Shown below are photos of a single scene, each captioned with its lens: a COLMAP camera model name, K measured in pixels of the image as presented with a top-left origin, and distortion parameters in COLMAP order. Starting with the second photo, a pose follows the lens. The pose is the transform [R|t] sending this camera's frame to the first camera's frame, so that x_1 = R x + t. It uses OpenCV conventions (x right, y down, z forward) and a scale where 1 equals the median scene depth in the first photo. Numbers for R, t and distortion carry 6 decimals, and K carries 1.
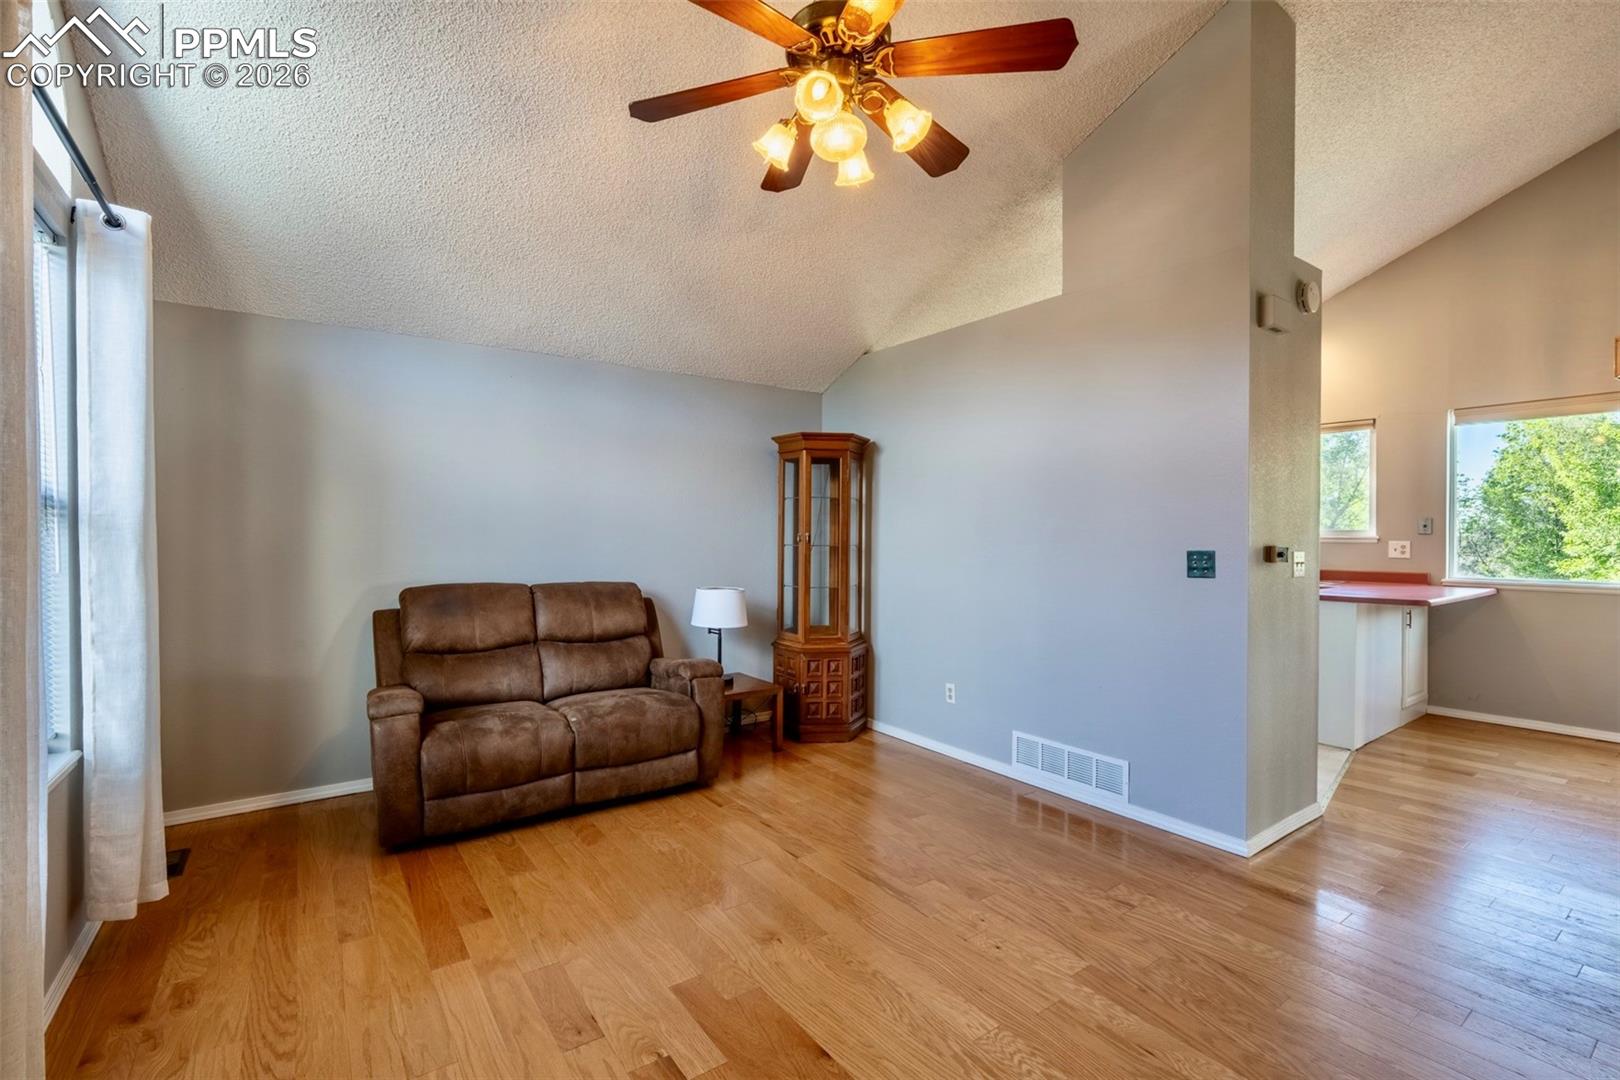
lens RADIAL K [[714.9, 0, 796.9], [0, 714.9, 544.0], [0, 0, 1]] dist [-0.013786, 0.002797]
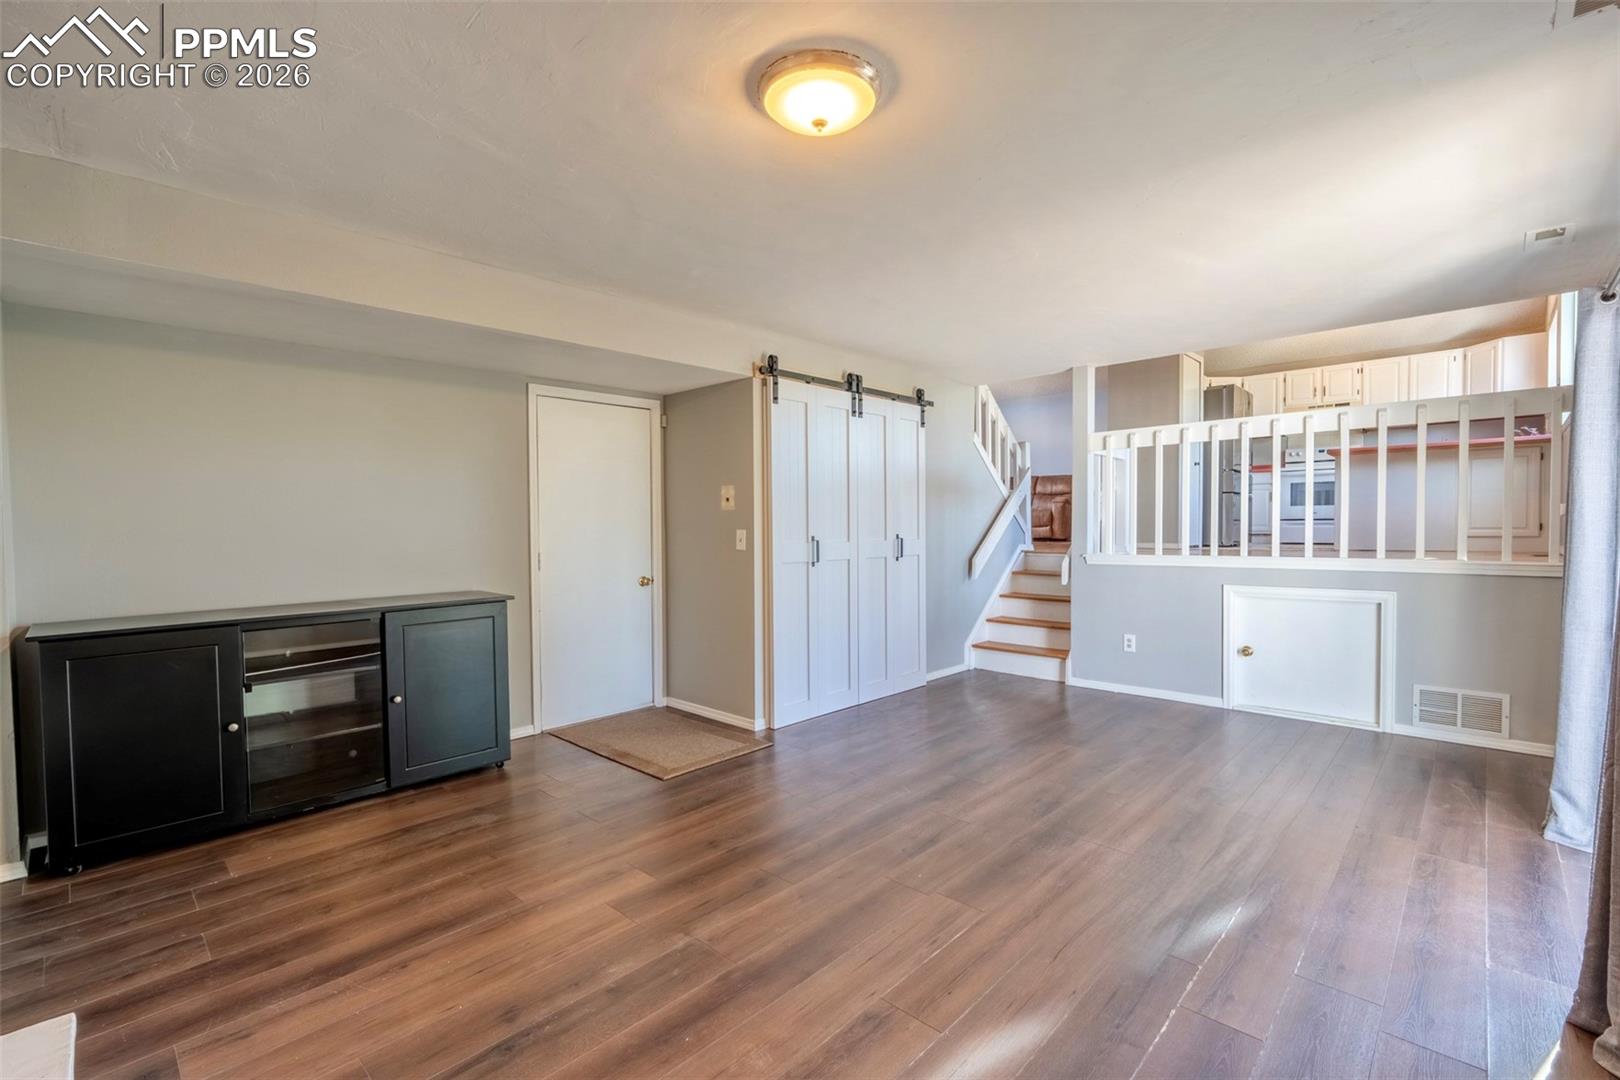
lens RADIAL K [[714.9, 0, 799.1], [0, 714.9, 545.2], [0, 0, 1]] dist [-0.013786, 0.002797]
pose [[0.186721, 0.023277, -0.982137, 2.408013], [-0.005055, 0.999729, 0.022733, 0.285959], [0.982400, 0.000720, 0.186788, -0.533468]]
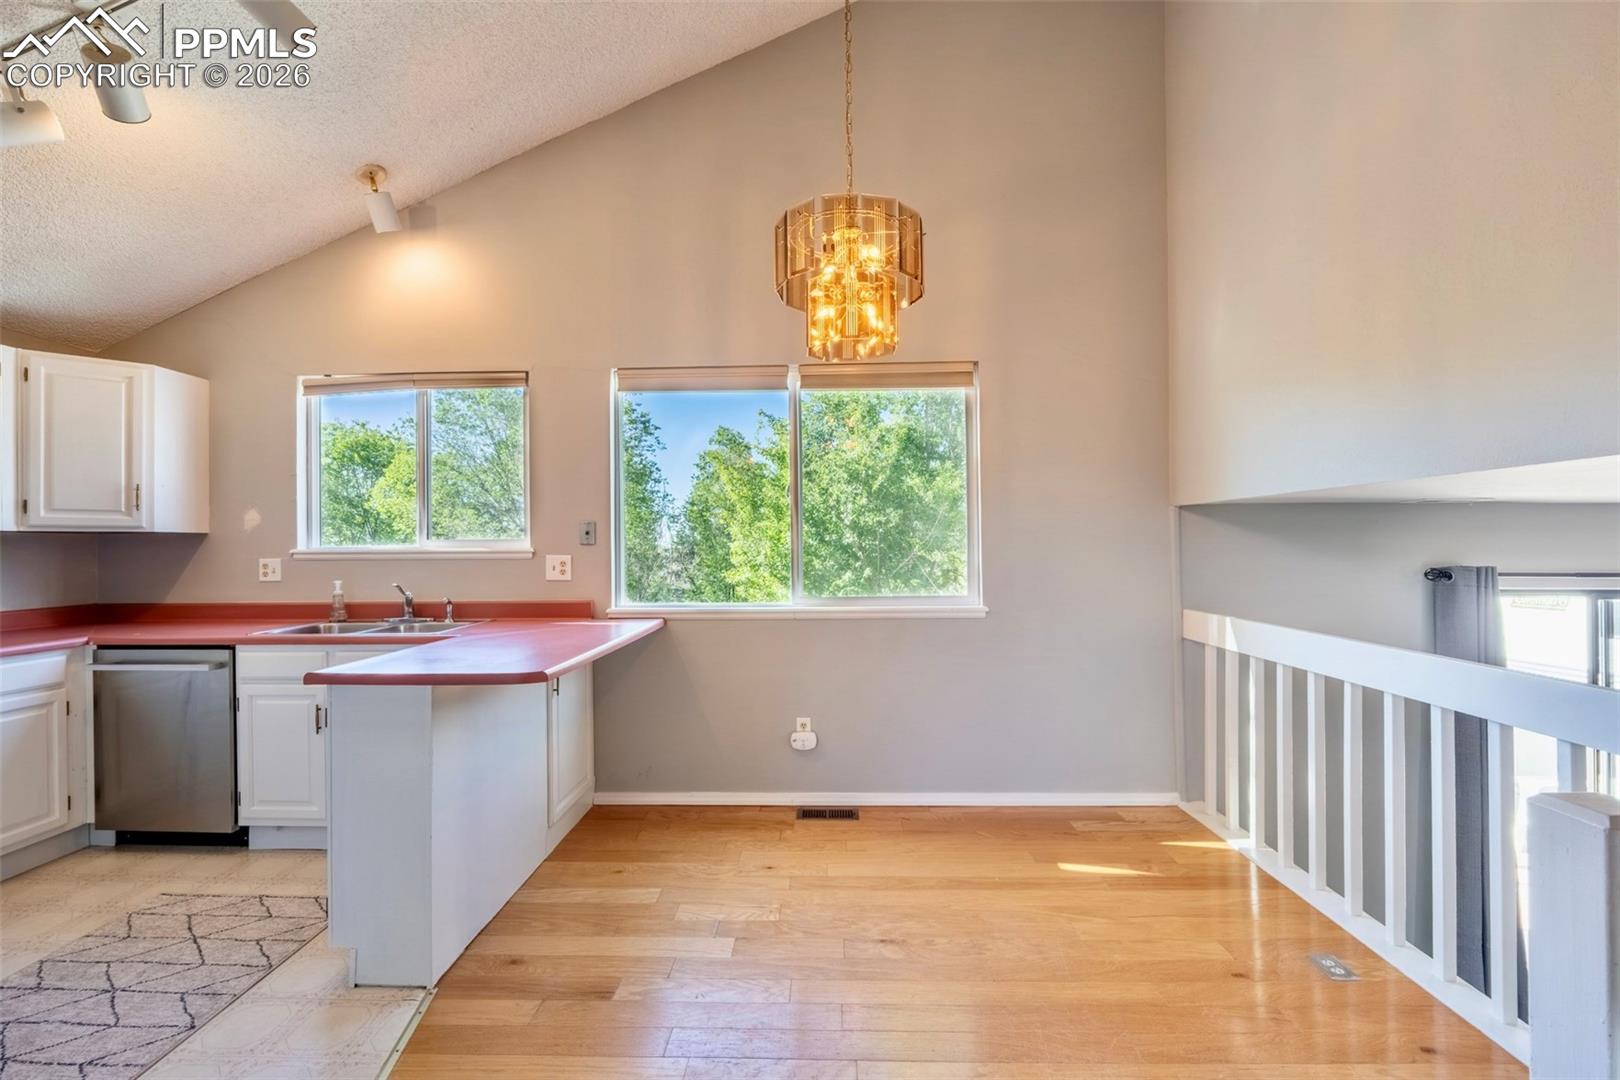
lens RADIAL K [[714.9, 0, 798.8], [0, 714.9, 545.2], [0, 0, 1]] dist [-0.013786, 0.002797]
pose [[0.607764, -0.003314, 0.794111, 0.626775], [0.016962, 0.999817, -0.008809, -0.005585], [-0.793937, 0.018824, 0.607709, 0.564621]]
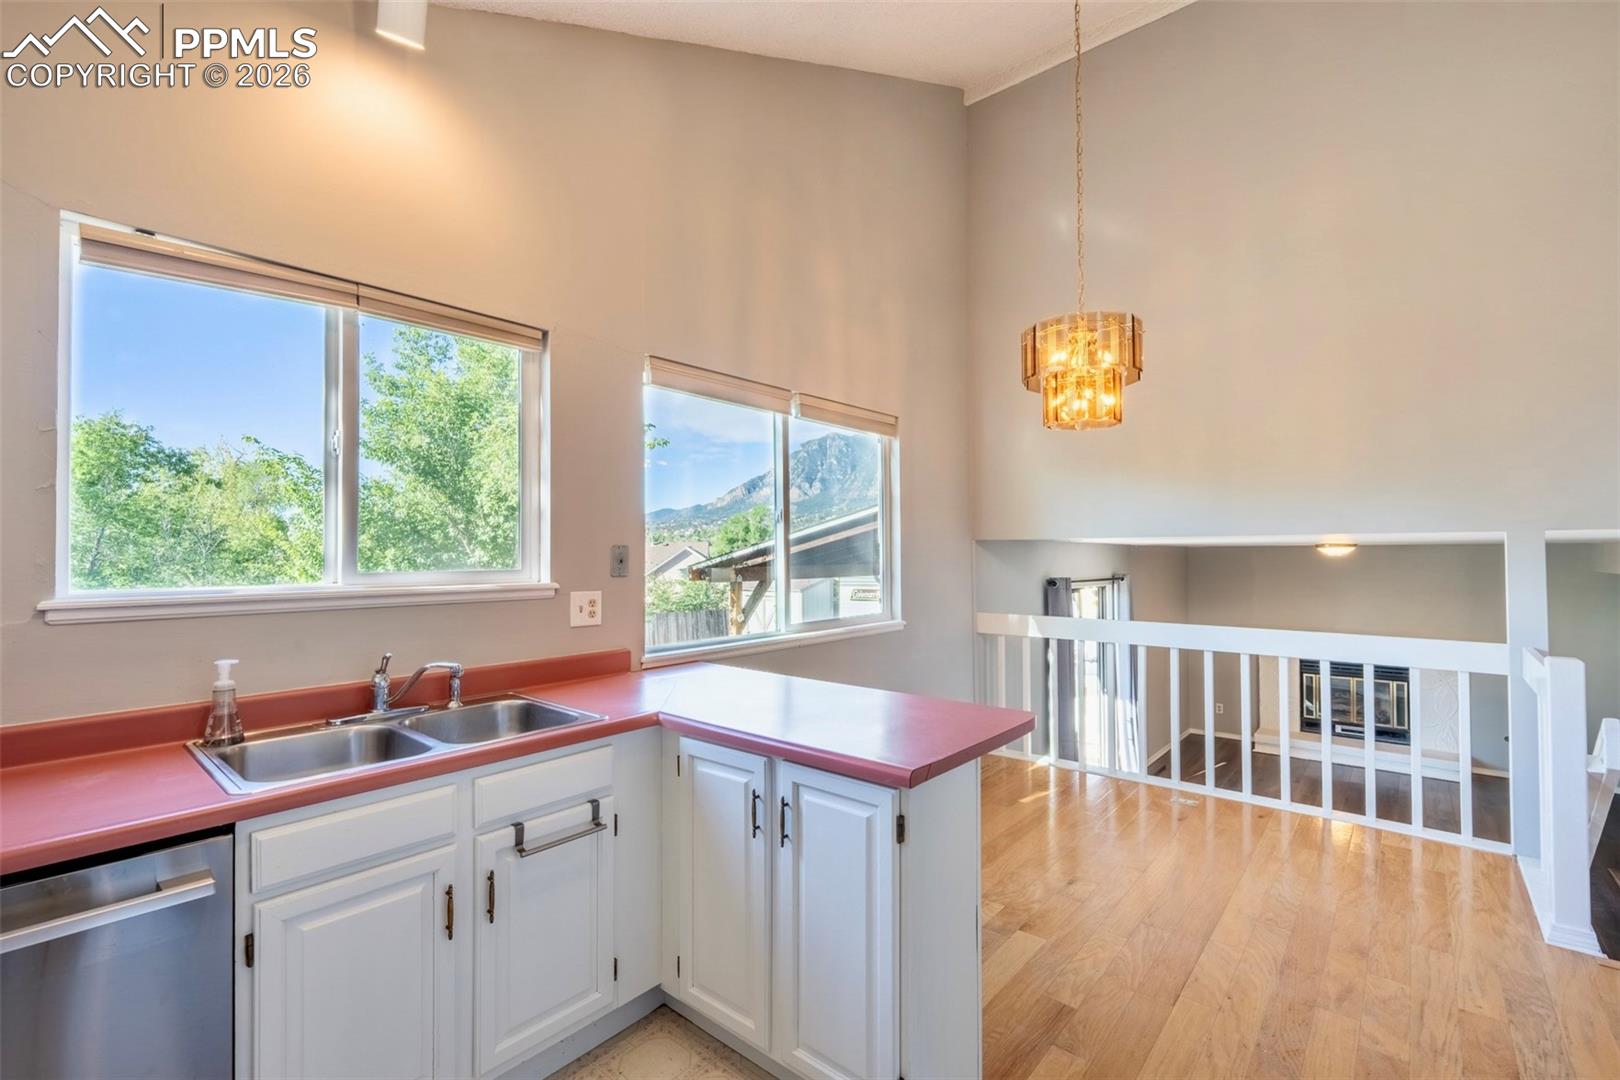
lens RADIAL K [[714.9, 0, 802.3], [0, 714.9, 542.6], [0, 0, 1]] dist [-0.013786, 0.002797]
pose [[-0.245503, 0.016661, 0.969253, 0.459708], [0.018799, 0.999746, -0.012424, -0.040808], [-0.969214, 0.015171, -0.245754, 1.361966]]
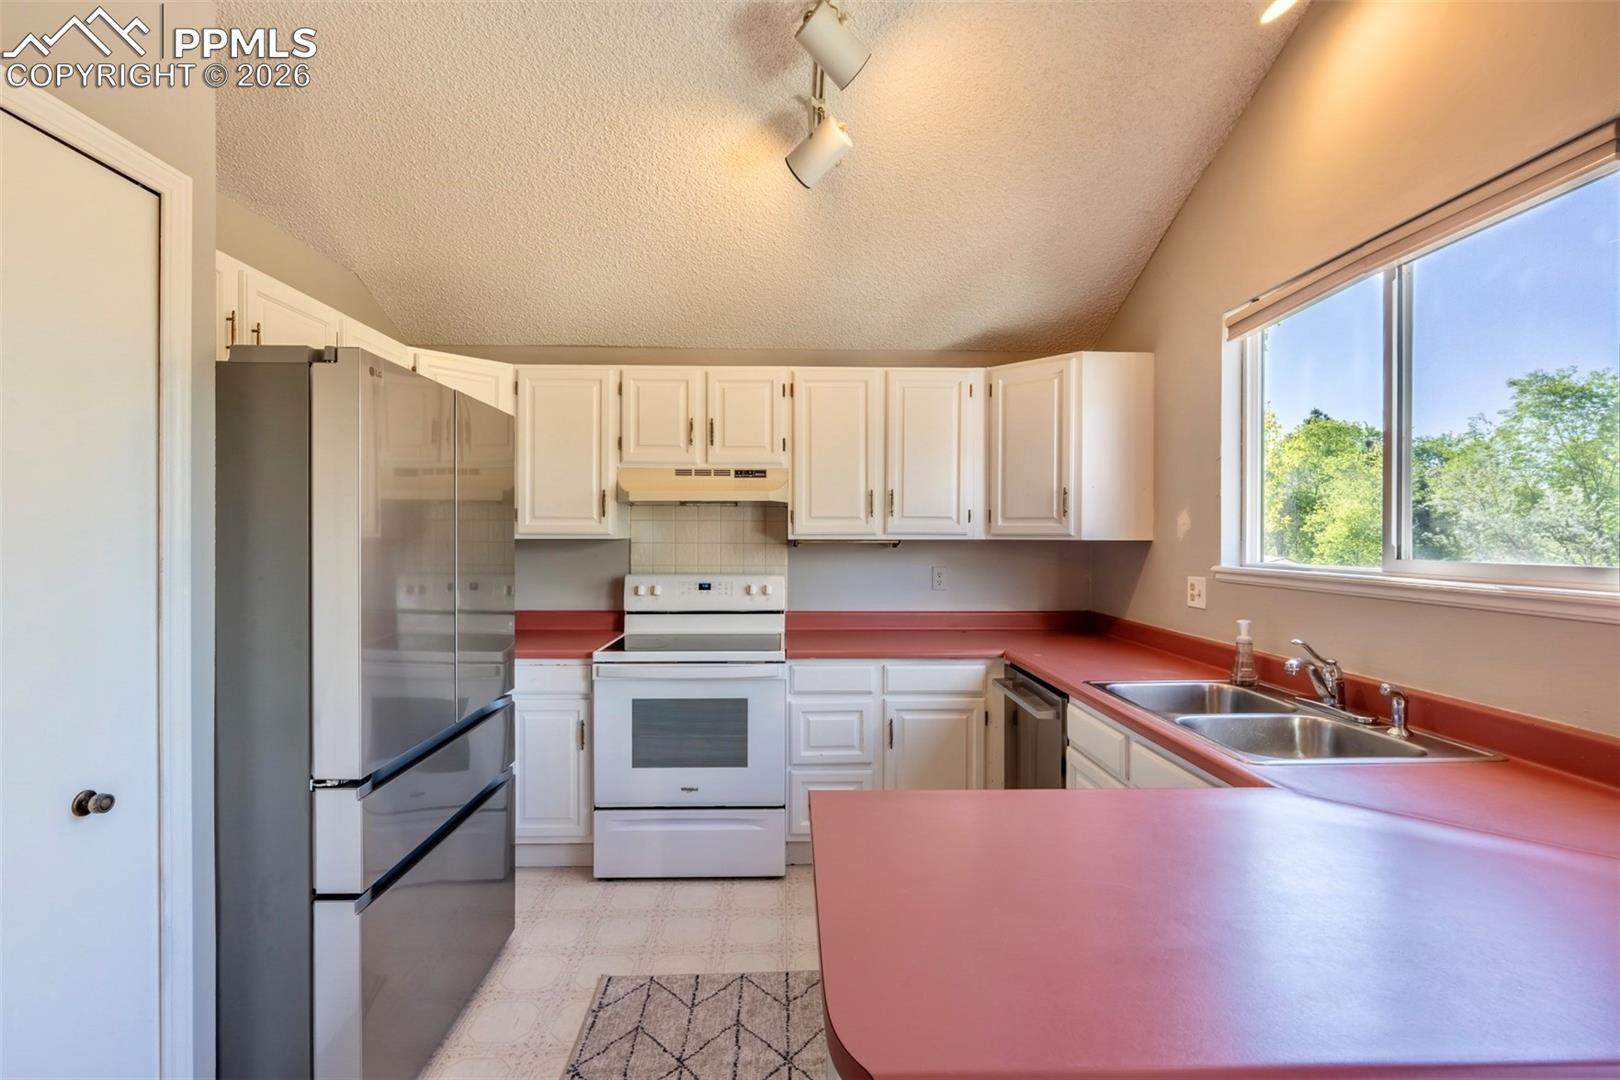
lens RADIAL K [[714.9, 0, 803.5], [0, 714.9, 541.4], [0, 0, 1]] dist [-0.013786, 0.002797]
pose [[0.832036, 0.006105, -0.554689, 1.023478], [-0.010220, 0.999938, -0.004325, -0.035959], [0.554628, 0.009268, 0.832047, 0.917705]]
